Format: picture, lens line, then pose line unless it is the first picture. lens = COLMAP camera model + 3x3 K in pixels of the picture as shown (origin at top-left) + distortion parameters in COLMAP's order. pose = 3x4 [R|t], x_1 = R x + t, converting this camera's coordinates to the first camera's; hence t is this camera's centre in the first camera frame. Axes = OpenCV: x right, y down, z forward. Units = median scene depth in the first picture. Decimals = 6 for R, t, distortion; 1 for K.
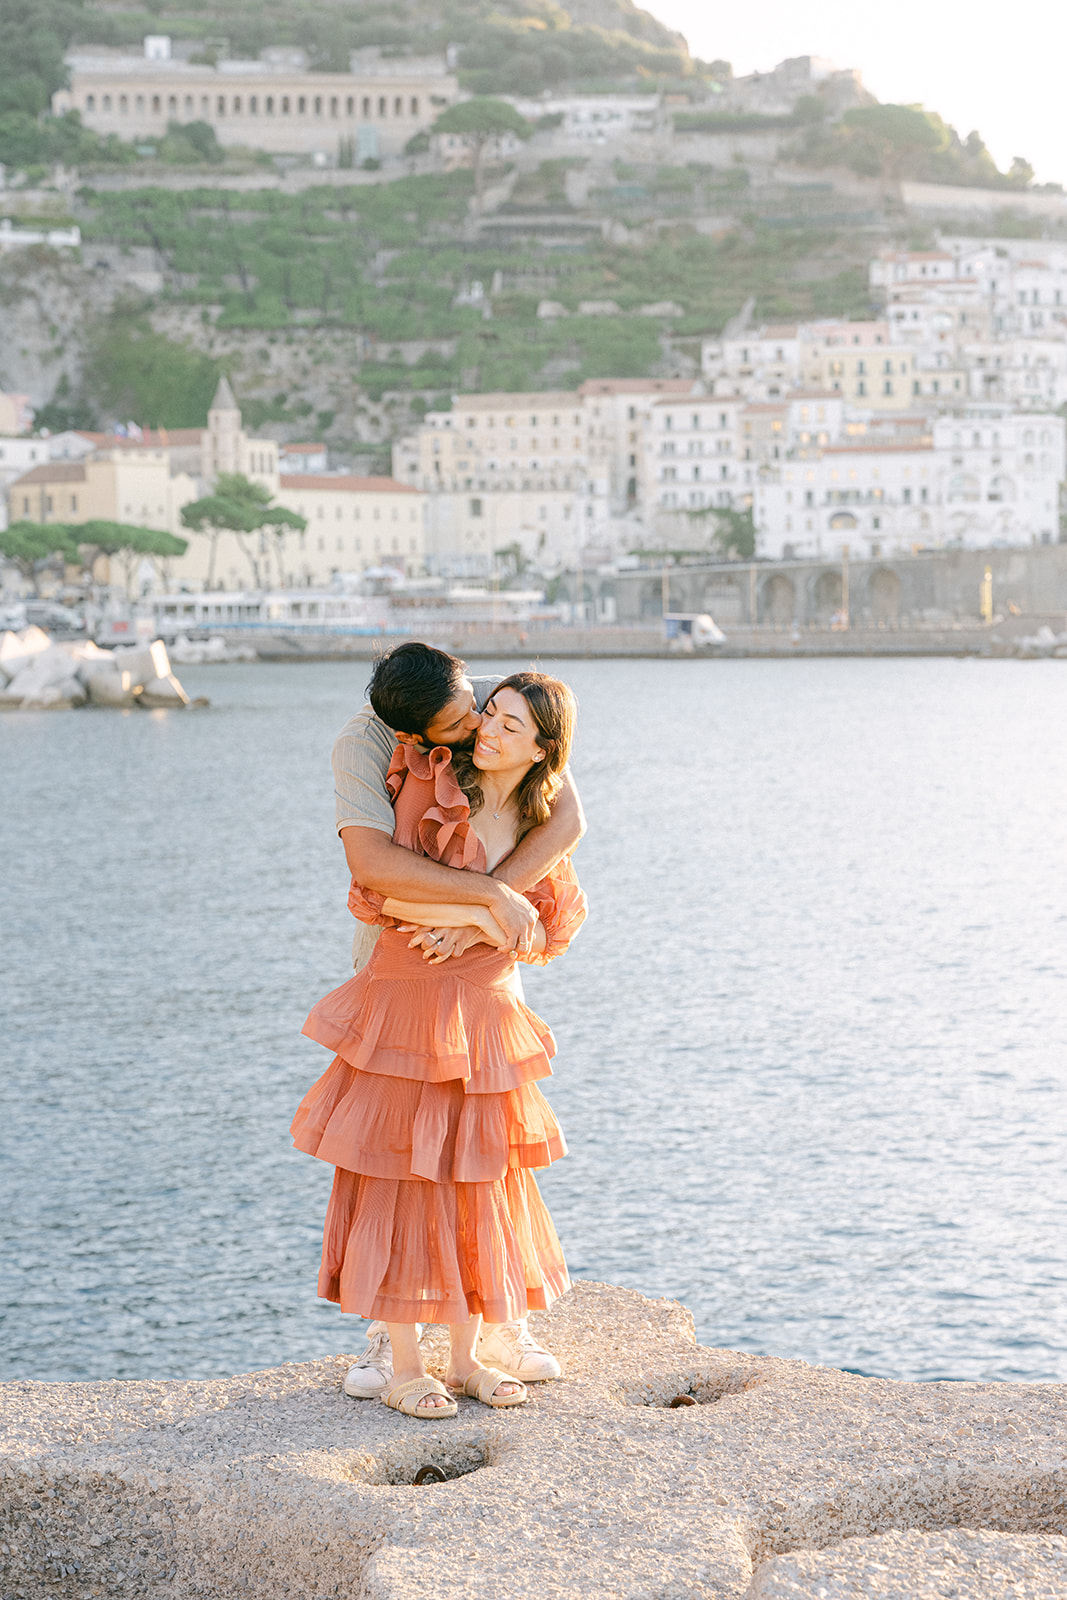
lens RADIAL K [[3189.3, 0, 533.5], [0, 3189.3, 800.0], [0, 0, 1]] dist [0.050281, -0.301019]
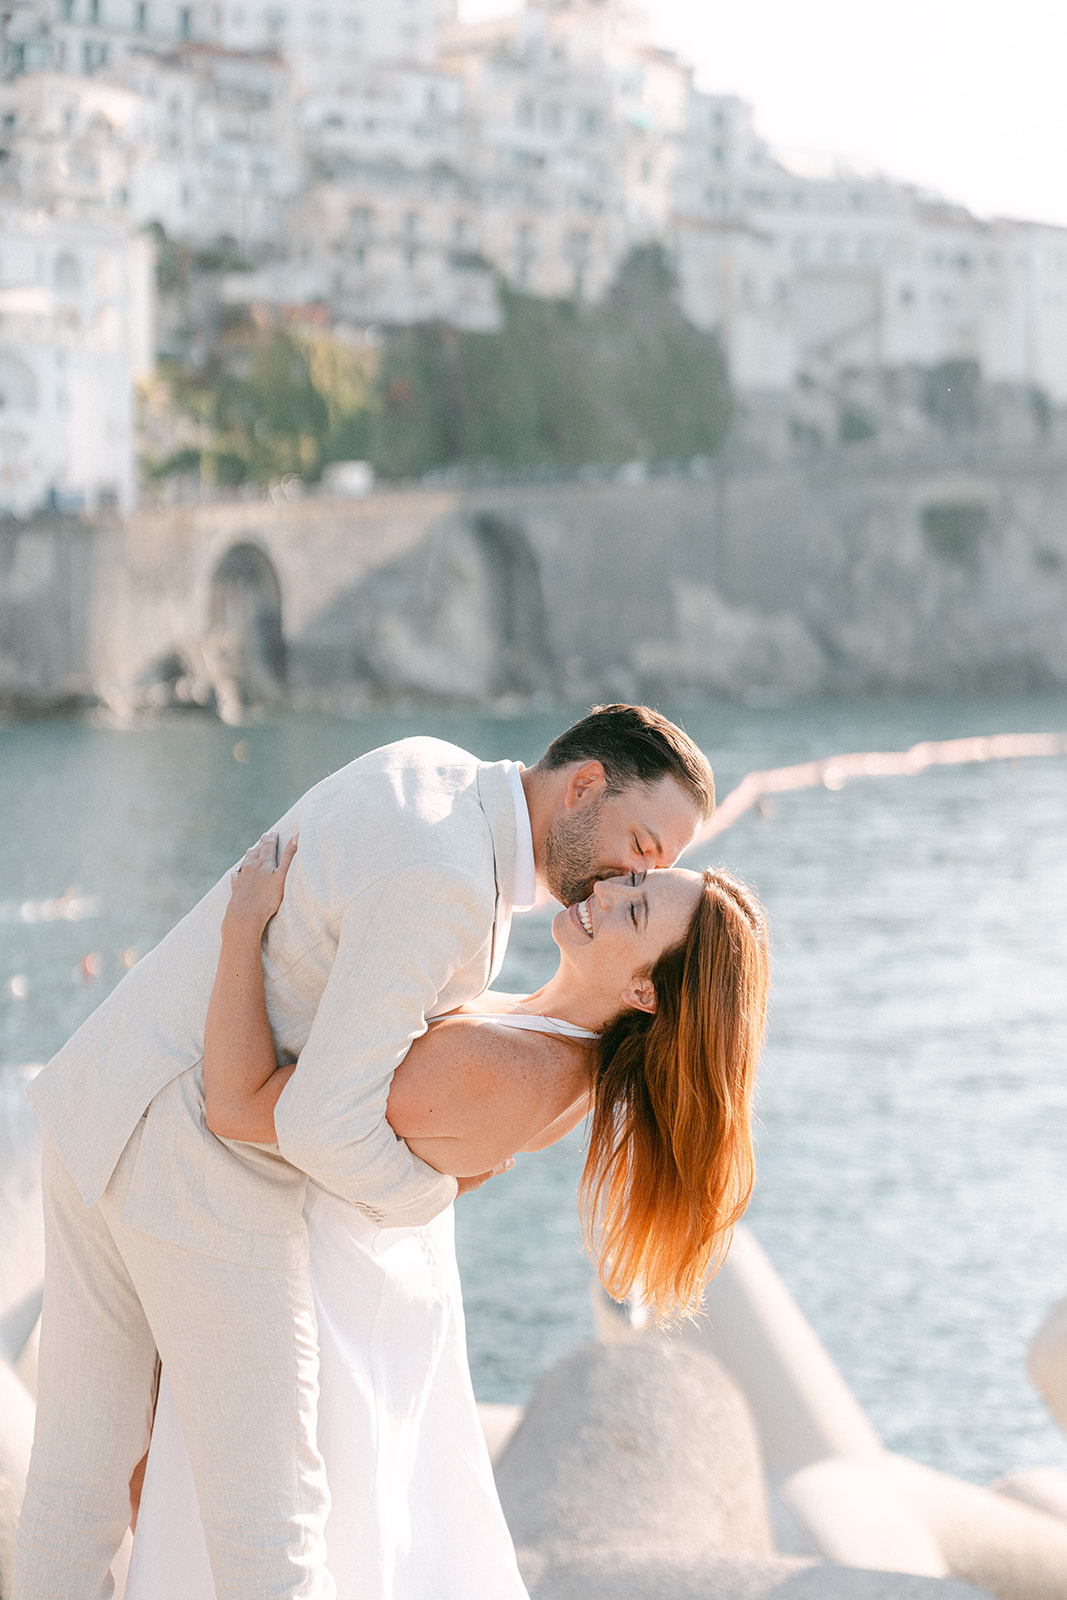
lens RADIAL K [[3215.0, 0, 531.5], [0, 3215.0, 884.7], [0, 0, 1]] dist [-0.033109, -0.483892]
pose [[0.964104, -0.005831, 0.265461, 0.094920], [0.002459, 0.999912, 0.013030, -0.033433], [-0.265514, -0.011910, 0.964033, 0.534335]]
